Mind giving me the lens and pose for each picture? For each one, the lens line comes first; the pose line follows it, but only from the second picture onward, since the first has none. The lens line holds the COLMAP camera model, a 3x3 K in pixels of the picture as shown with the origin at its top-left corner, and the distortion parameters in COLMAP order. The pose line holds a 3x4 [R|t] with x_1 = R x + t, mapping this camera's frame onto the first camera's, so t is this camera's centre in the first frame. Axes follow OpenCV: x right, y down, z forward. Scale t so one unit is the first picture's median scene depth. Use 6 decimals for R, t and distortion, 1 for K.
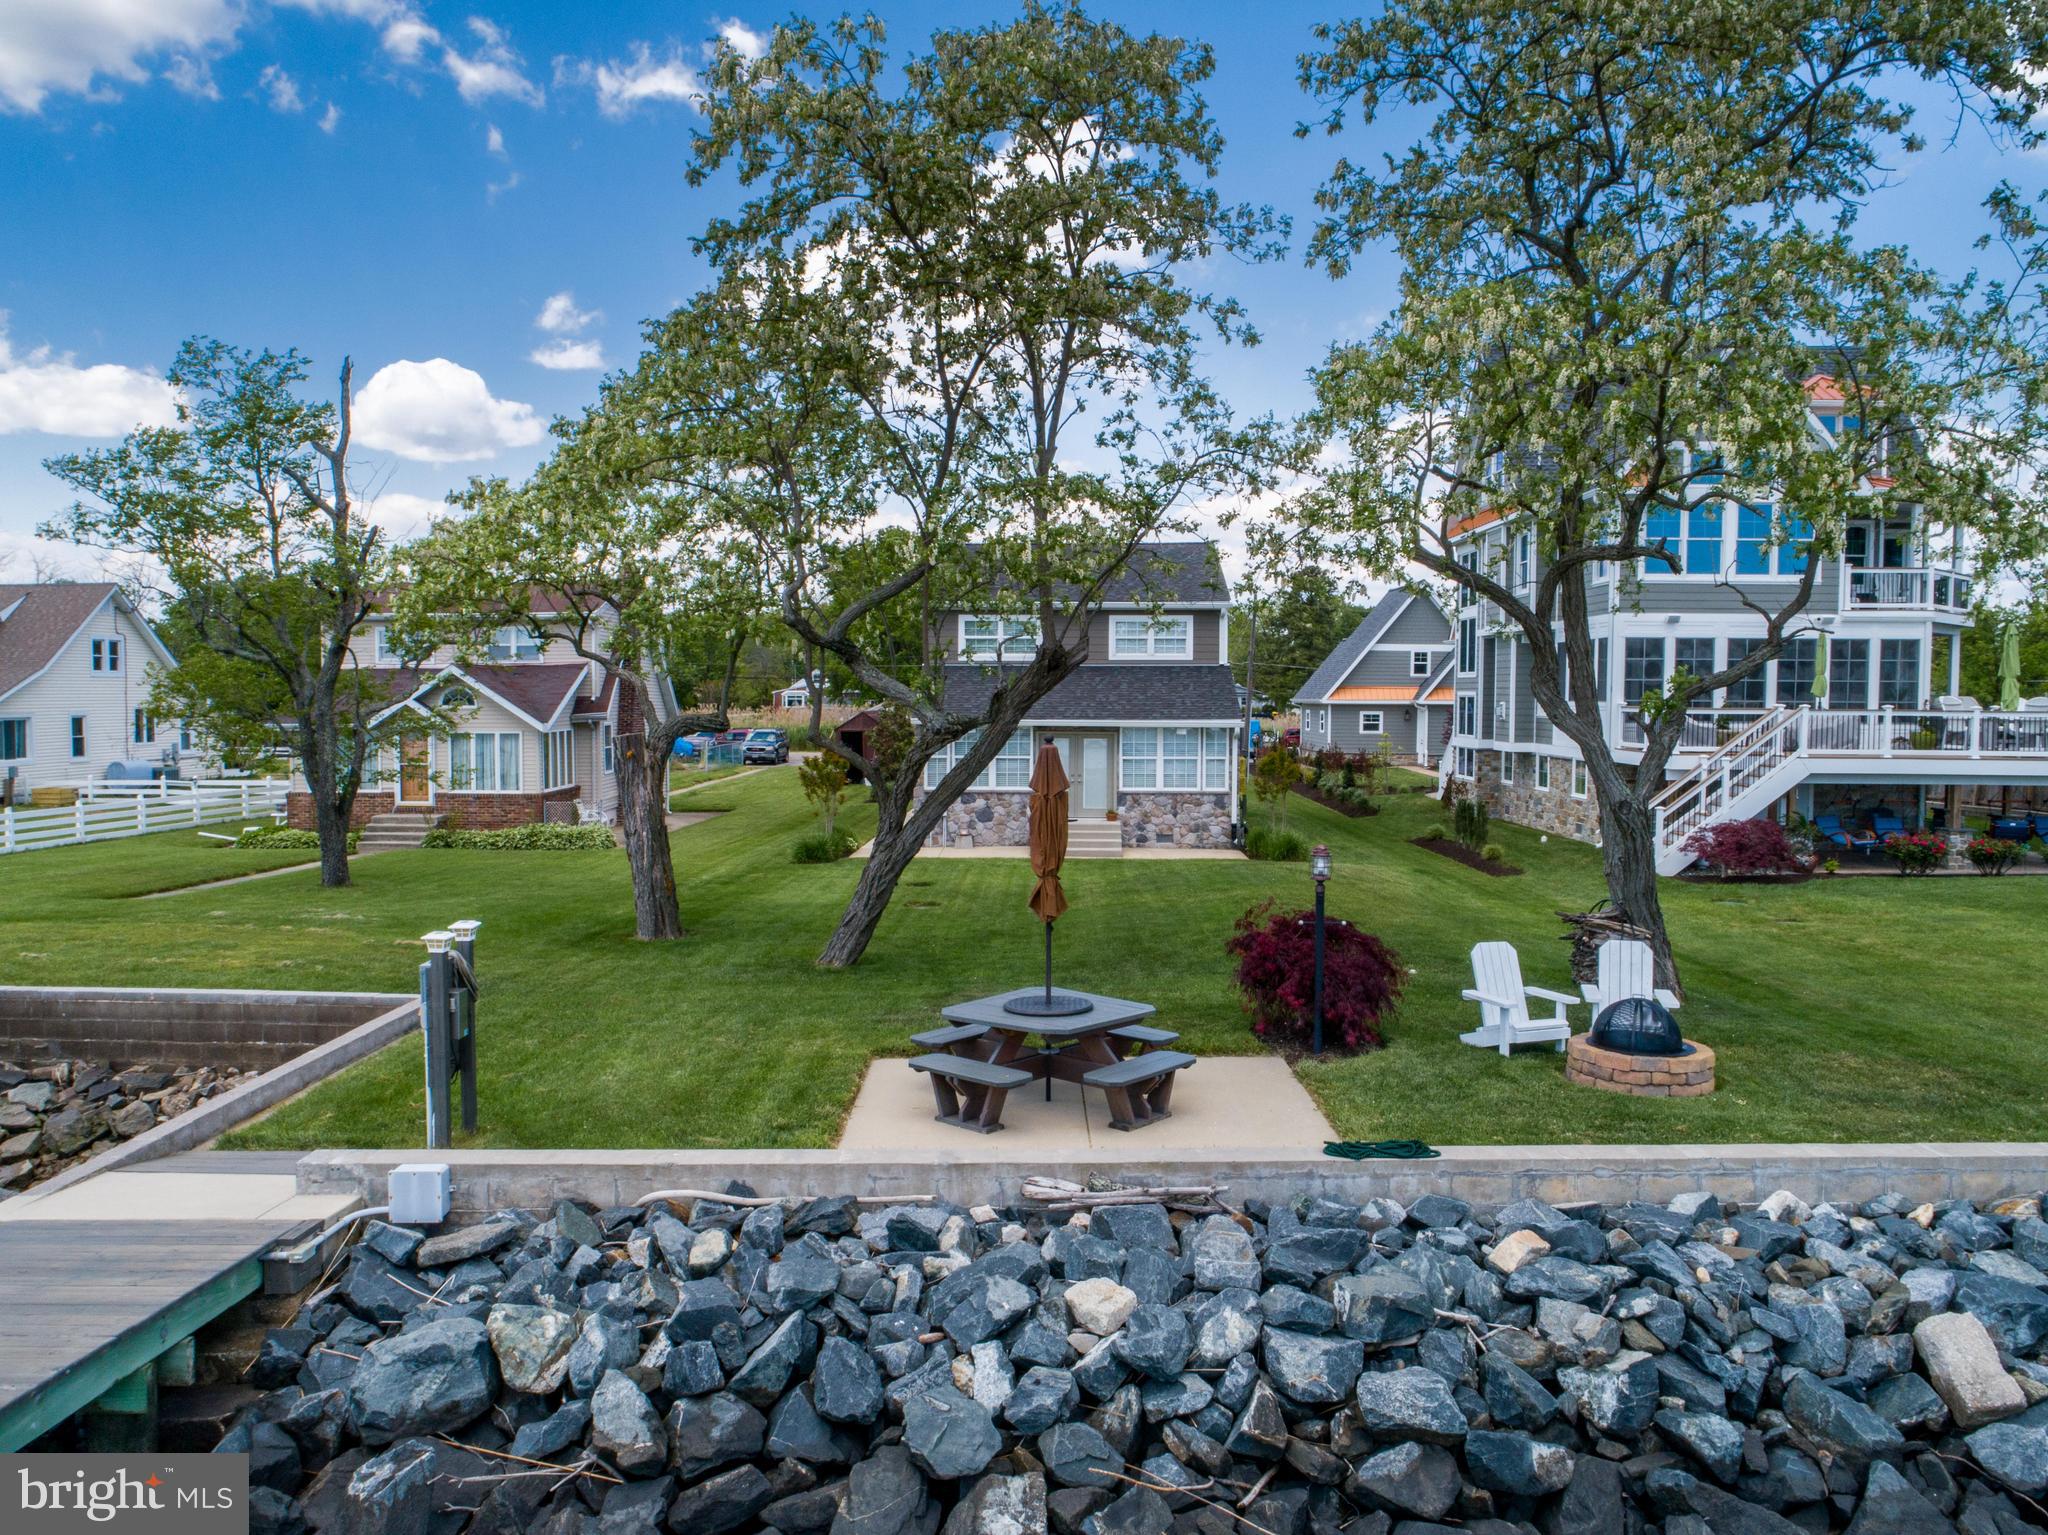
lens RADIAL K [[1585.9, 0, 1030.7], [0, 1585.9, 766.0], [0, 0, 1]] dist [0.004289, -0.008046]
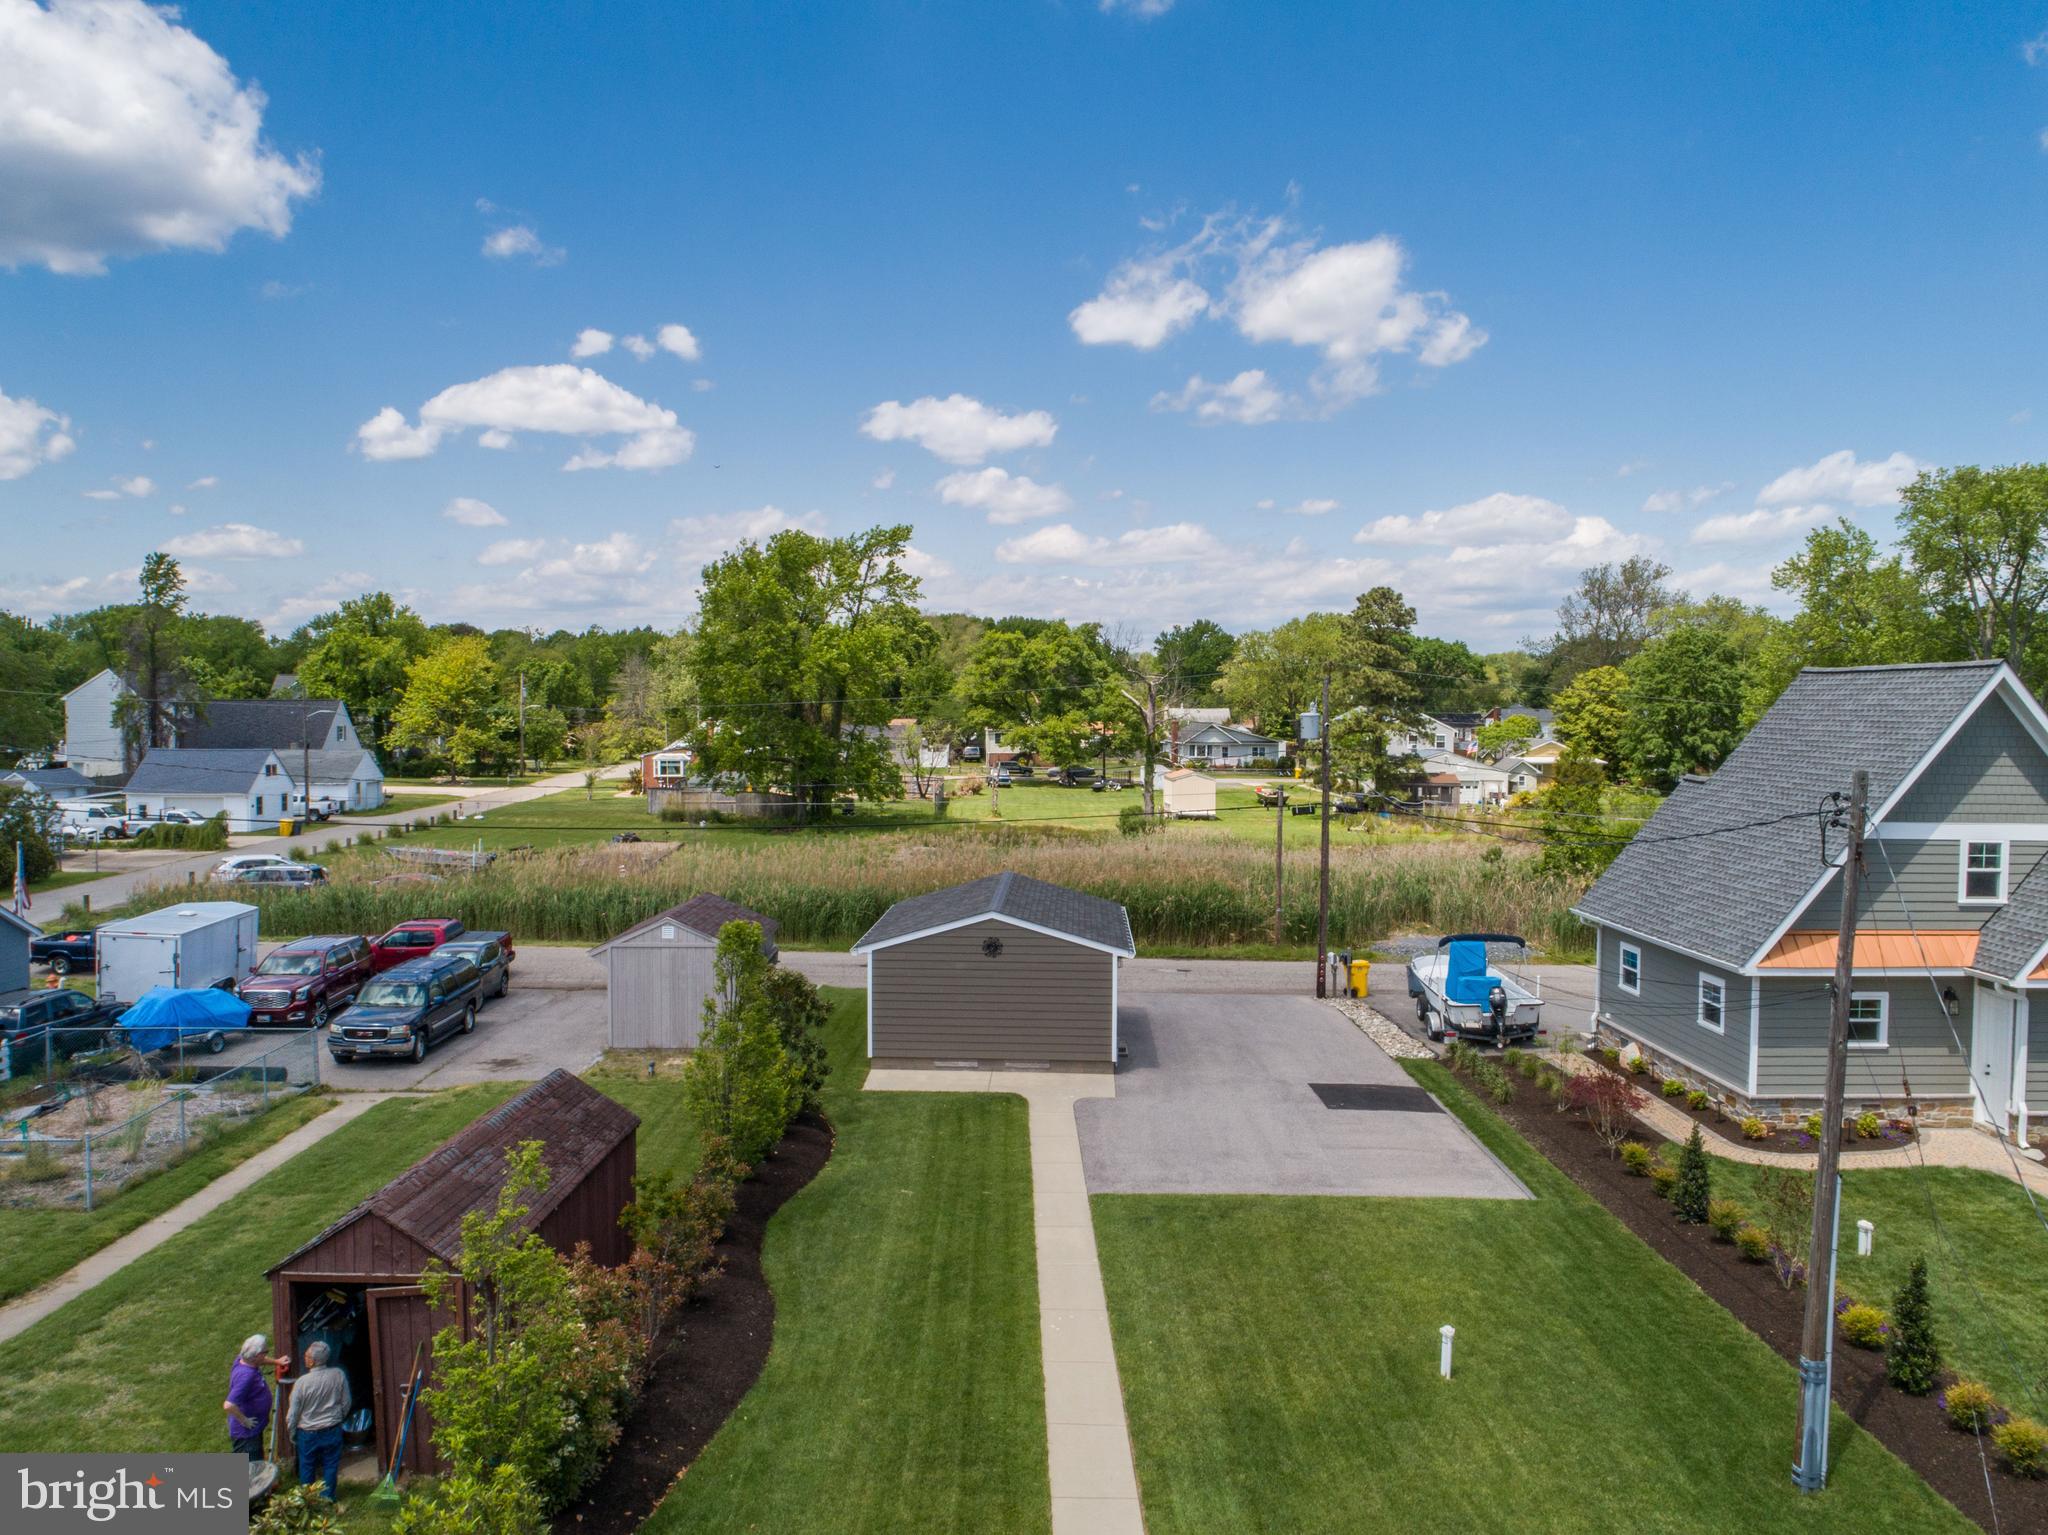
lens RADIAL K [[1585.9, 0, 1017.3], [0, 1585.9, 775.1], [0, 0, 1]] dist [0.004289, -0.008046]
pose [[0.999814, -0.009132, 0.016991, -0.003750], [0.009243, 0.999937, -0.006437, -0.170350], [-0.016931, 0.006593, 0.999835, 1.173492]]
